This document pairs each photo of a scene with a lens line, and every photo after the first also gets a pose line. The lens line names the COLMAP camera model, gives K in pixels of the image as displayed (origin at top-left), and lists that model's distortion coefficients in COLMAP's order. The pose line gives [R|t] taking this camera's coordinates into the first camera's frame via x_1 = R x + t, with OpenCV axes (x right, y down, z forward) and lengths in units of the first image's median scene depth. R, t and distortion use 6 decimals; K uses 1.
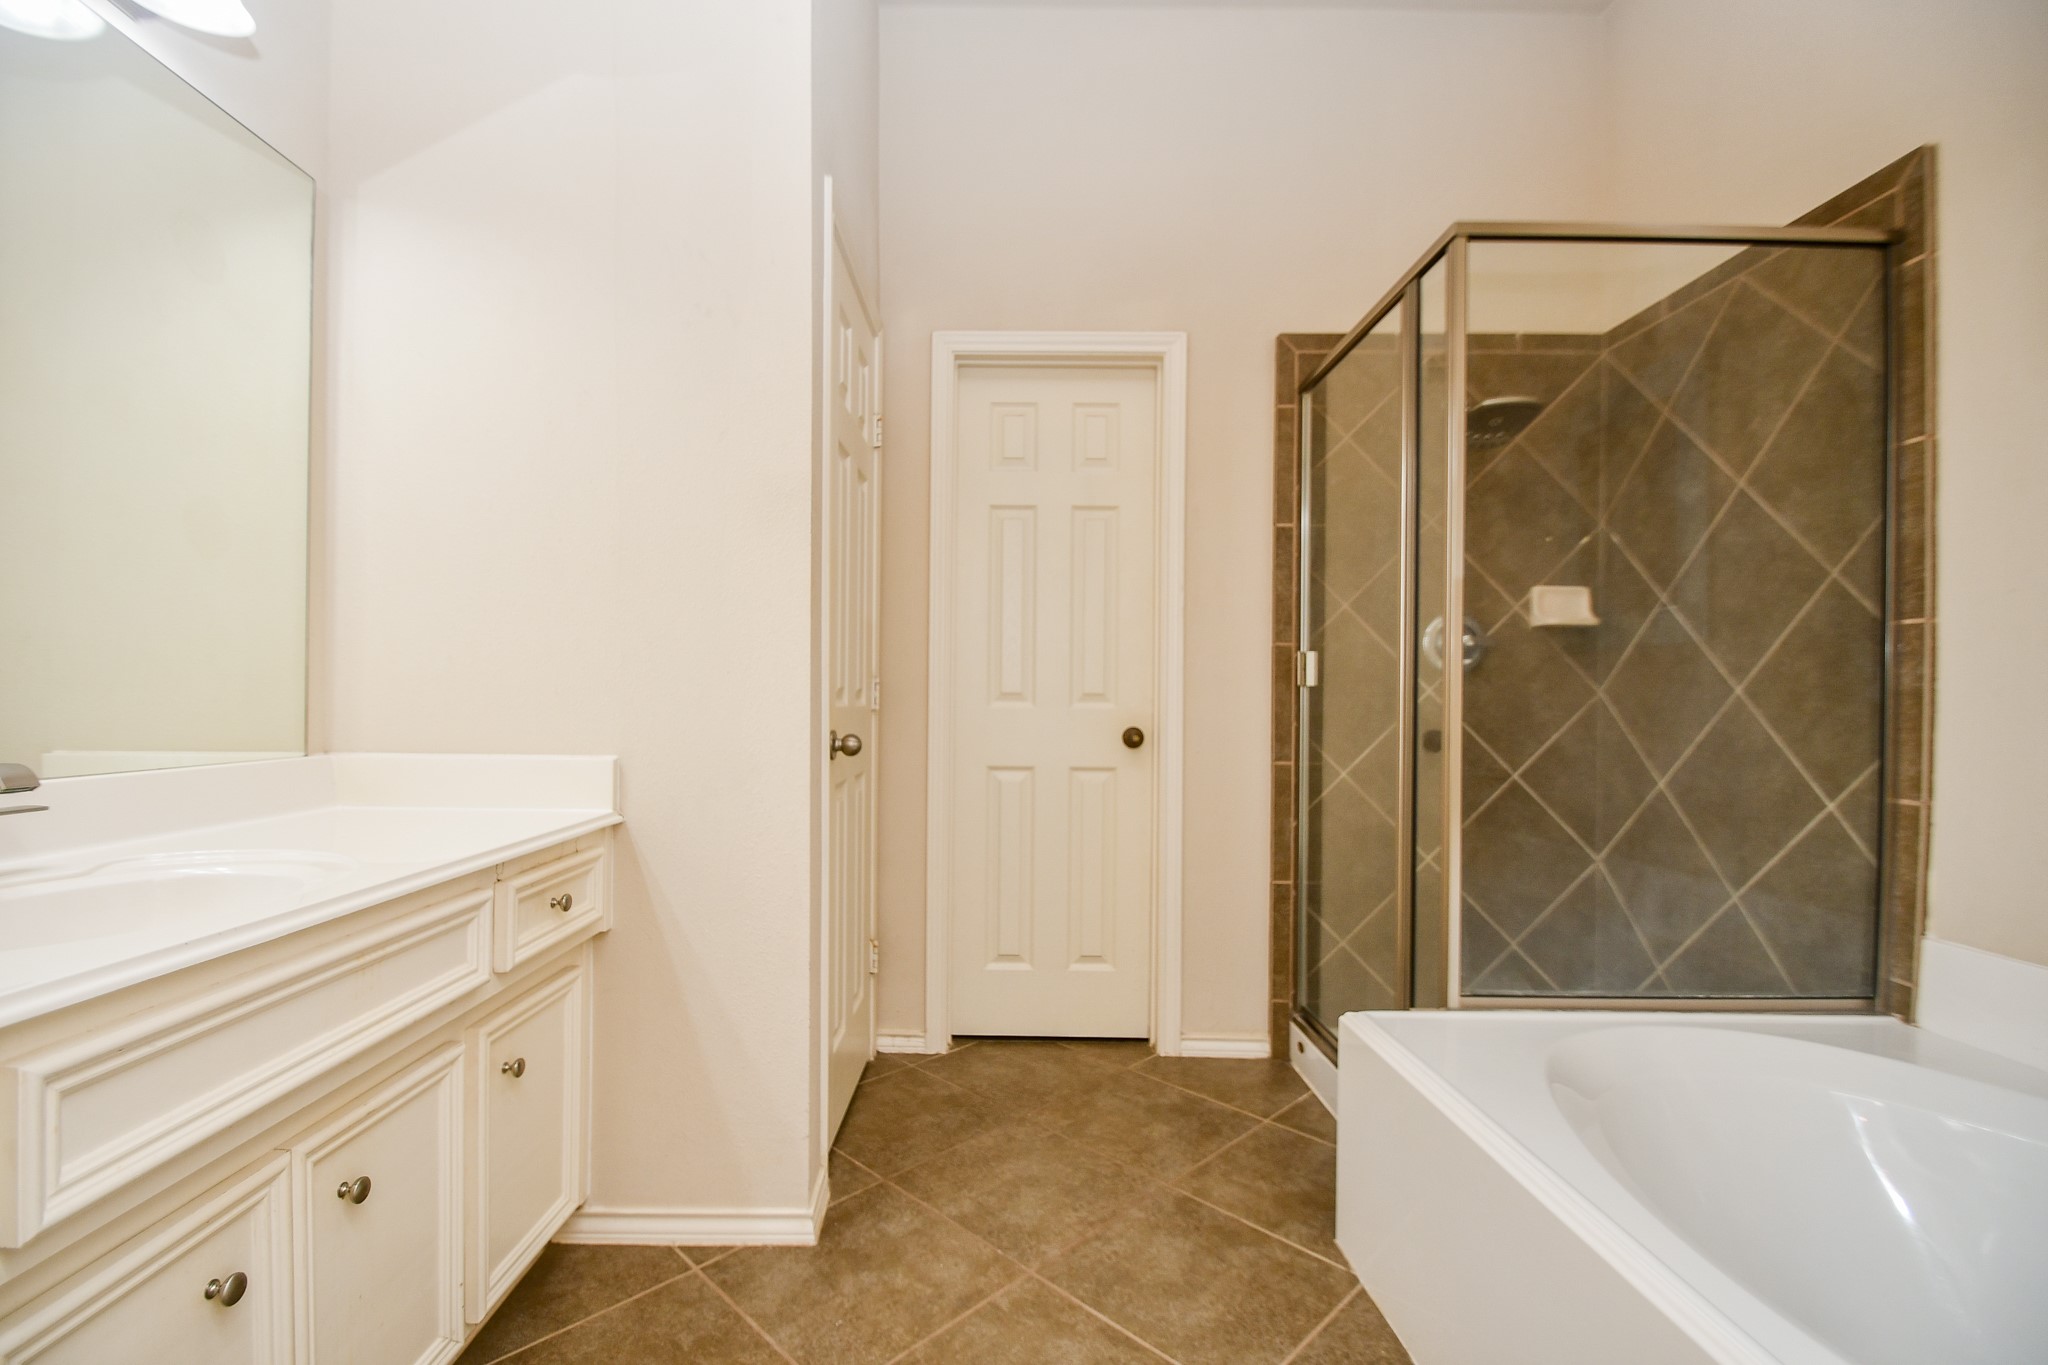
lens RADIAL K [[901.3, 0, 995.3], [0, 901.3, 698.3], [0, 0, 1]] dist [0.016431, -0.016032]
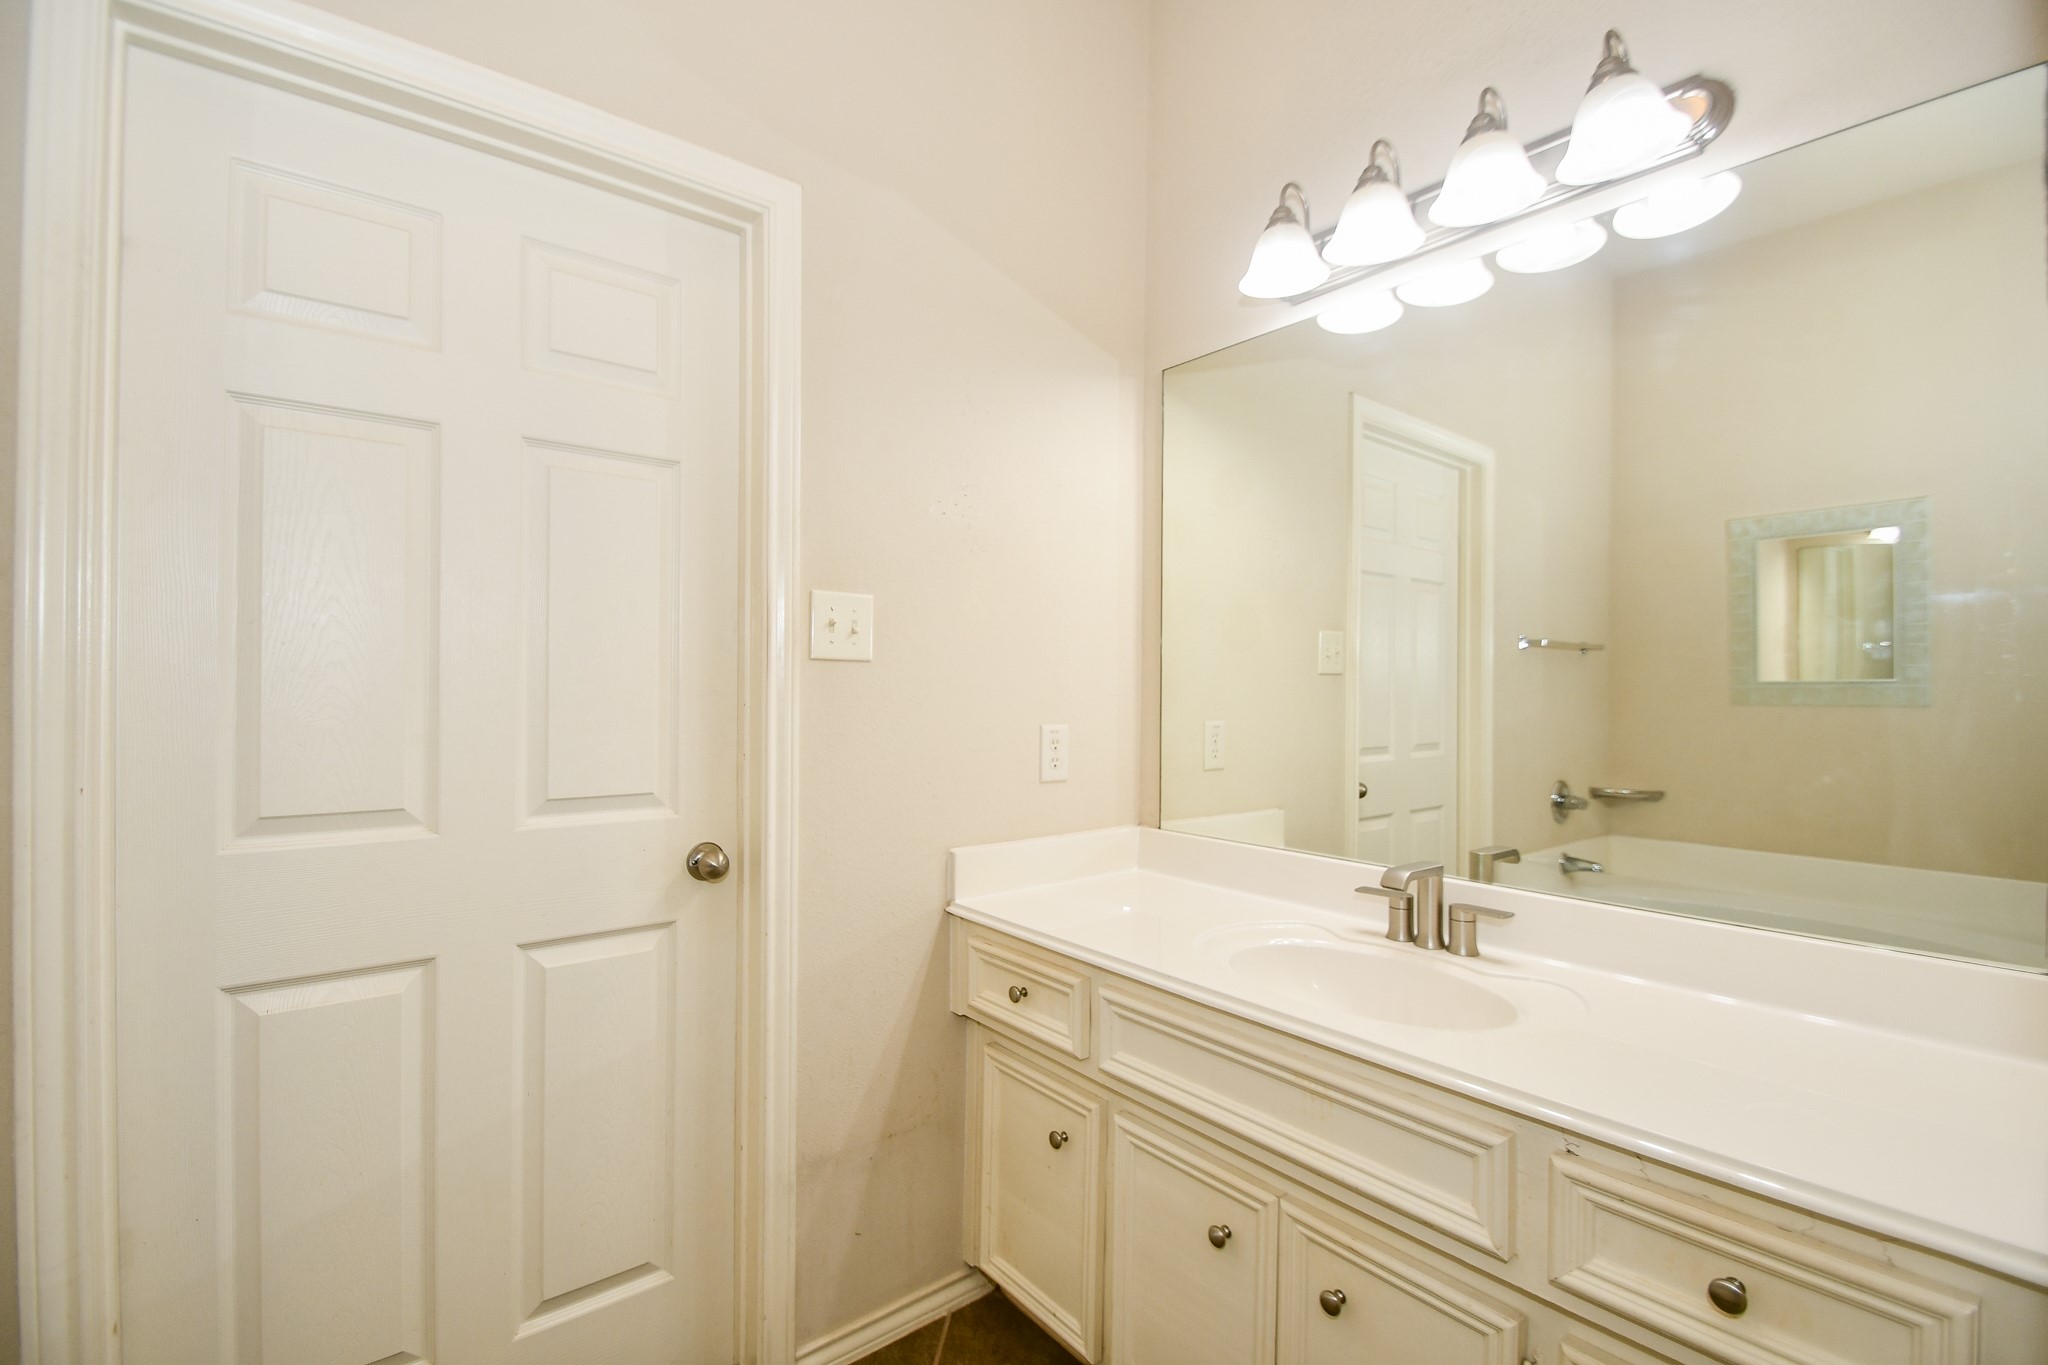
lens RADIAL K [[901.3, 0, 995.3], [0, 901.3, 698.3], [0, 0, 1]] dist [0.016431, -0.016032]
pose [[-0.792835, -0.008130, -0.609382, 0.162801], [-0.009371, 0.999955, -0.001149, -0.100526], [0.609364, 0.004800, -0.792876, 0.882597]]
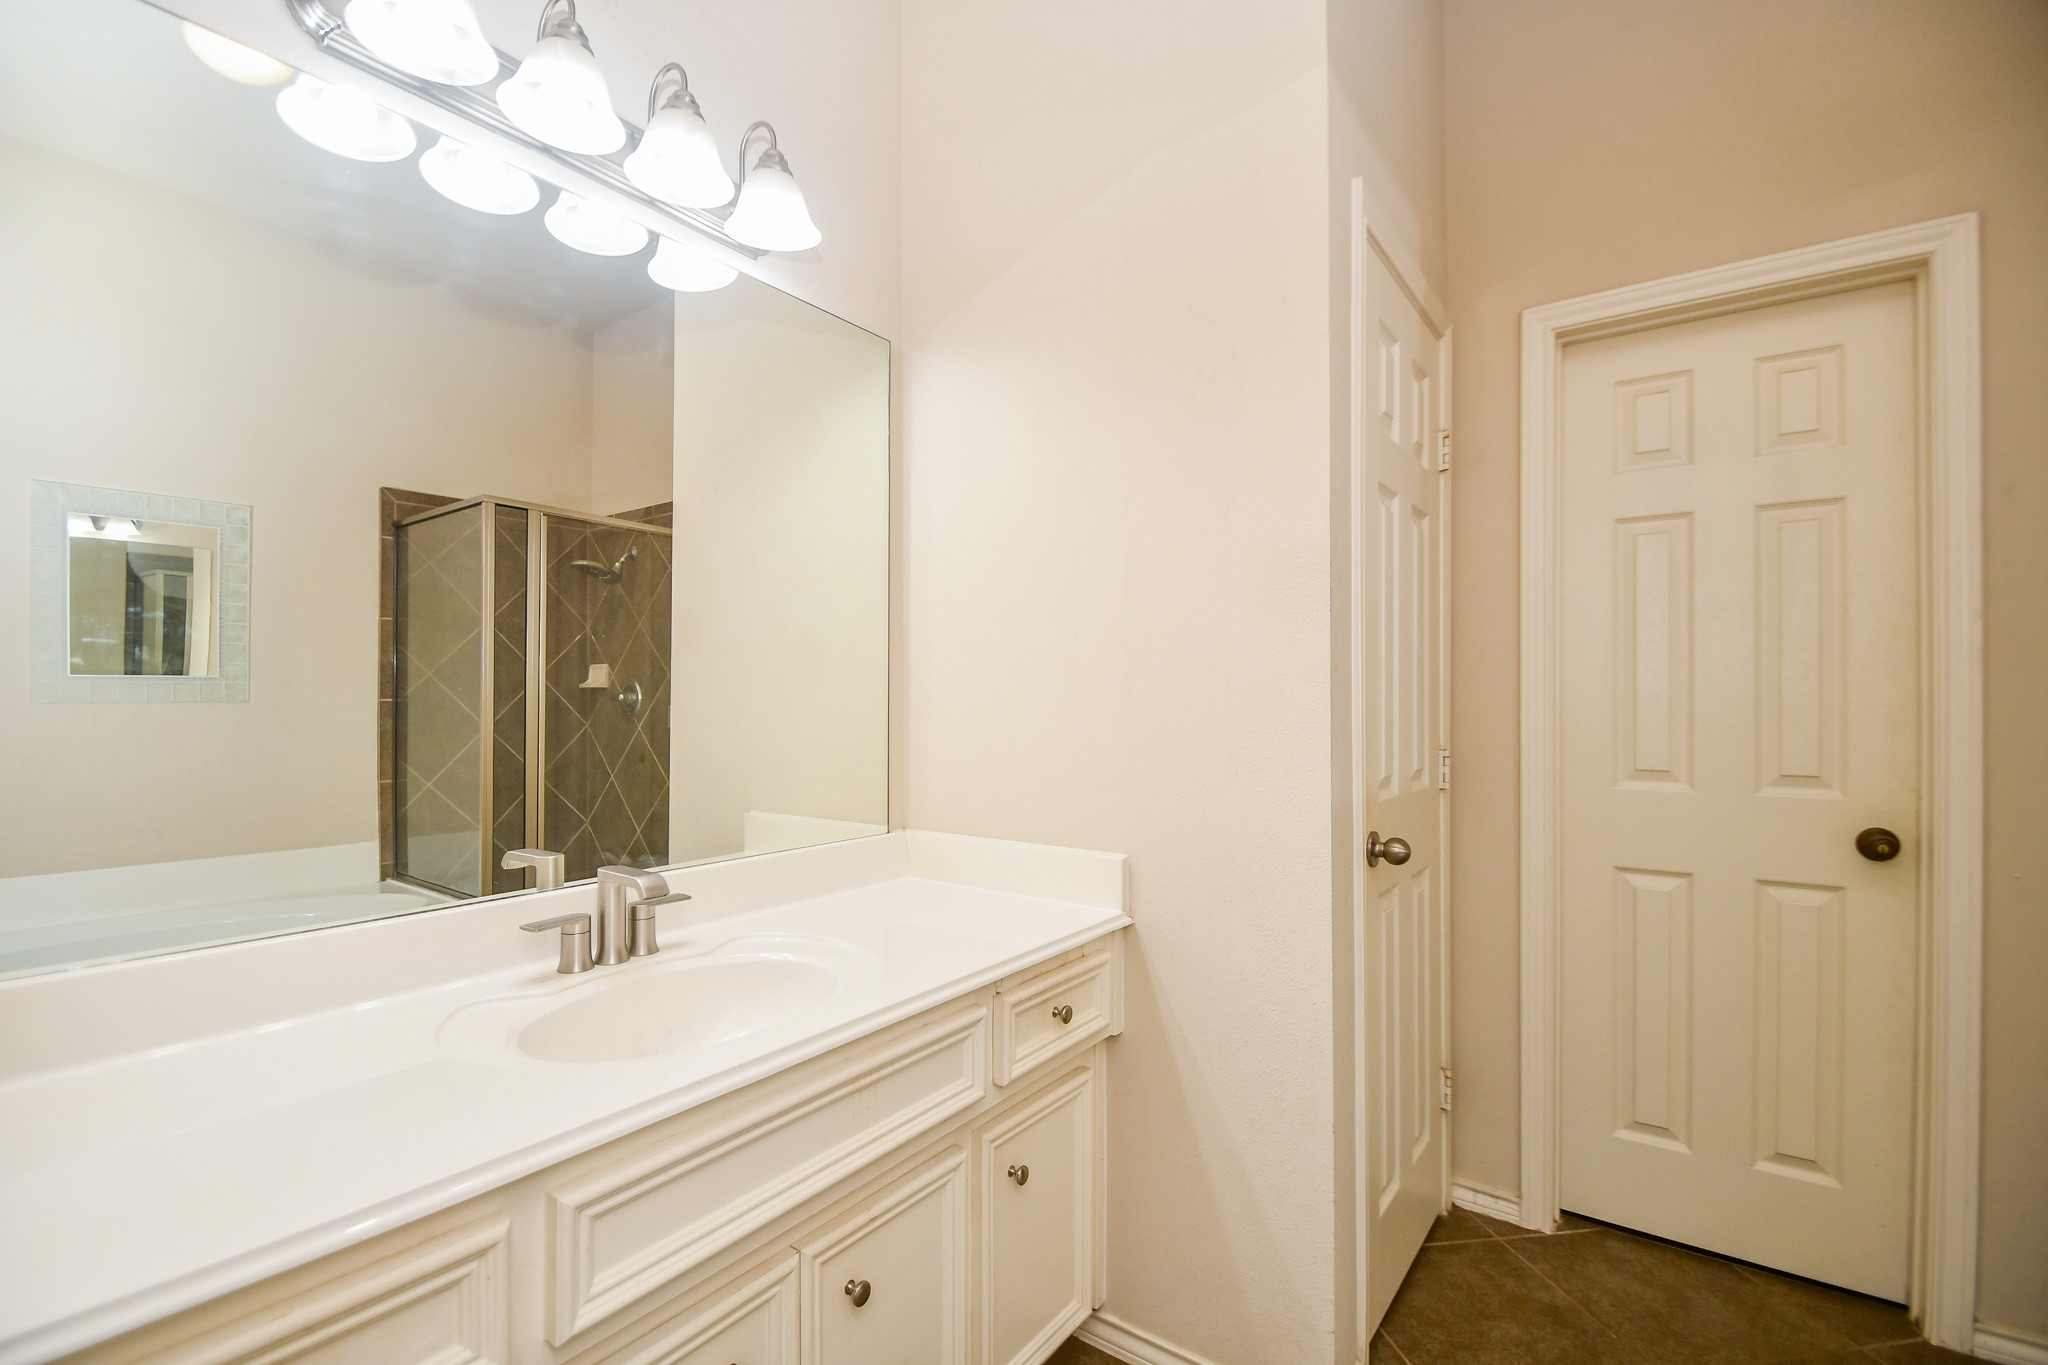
lens RADIAL K [[901.3, 0, 995.3], [0, 901.3, 698.3], [0, 0, 1]] dist [0.016431, -0.016032]
pose [[0.801455, -0.008361, -0.597997, 0.042466], [0.004795, 0.999960, -0.007555, -0.085686], [0.598036, 0.003188, 0.801463, 0.123282]]
